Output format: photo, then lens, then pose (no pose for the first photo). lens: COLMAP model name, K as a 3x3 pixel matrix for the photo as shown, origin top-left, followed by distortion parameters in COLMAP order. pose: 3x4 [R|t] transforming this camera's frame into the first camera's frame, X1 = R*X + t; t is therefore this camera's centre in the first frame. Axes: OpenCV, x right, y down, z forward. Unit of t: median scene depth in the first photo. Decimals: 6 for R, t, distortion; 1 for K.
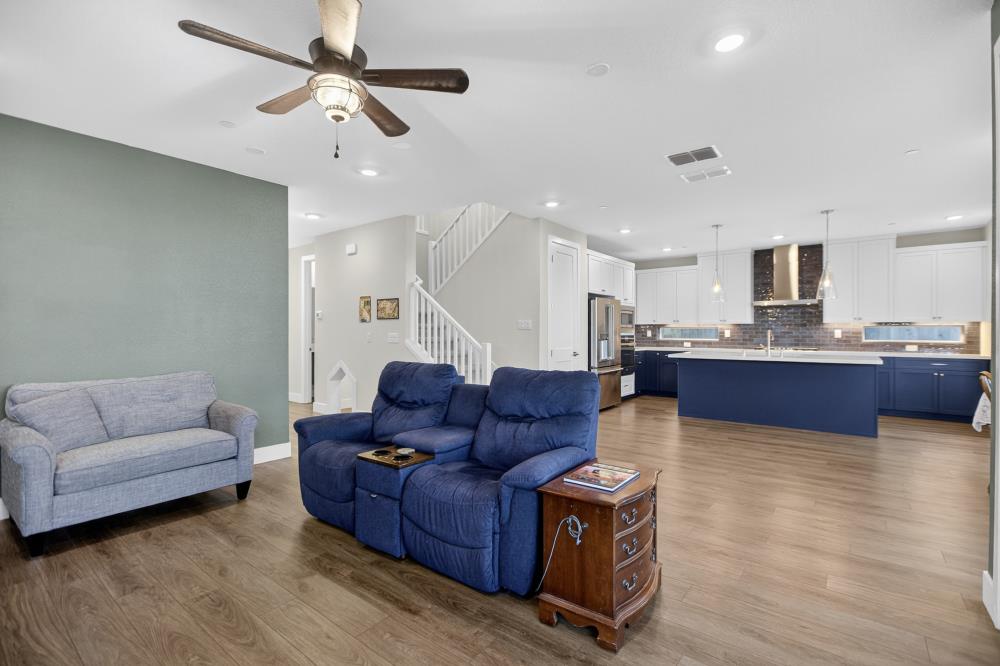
lens RADIAL K [[458.2, 0, 500.0], [0, 458.2, 333.0], [0, 0, 1]] dist [-0.003835, -0.000221]
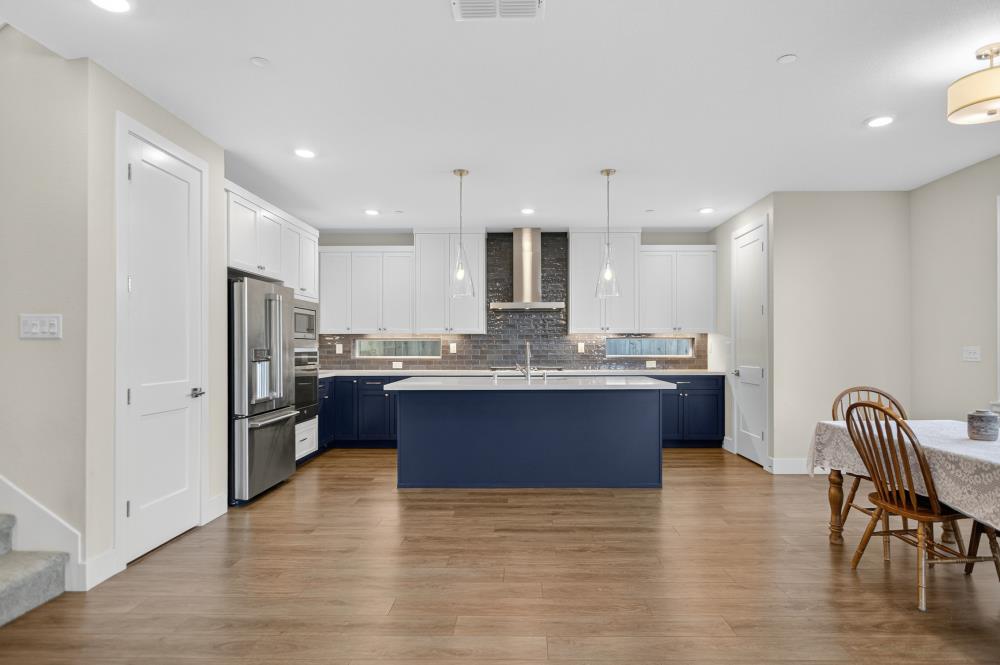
lens RADIAL K [[472.0, 0, 484.4], [0, 472.0, 345.4], [0, 0, 1]] dist [-0.000876, -0.000023]
pose [[0.787803, -0.000242, 0.615928, 0.095478], [0.005018, 0.999969, -0.006026, 0.001755], [-0.615907, 0.007838, 0.787780, 0.420874]]
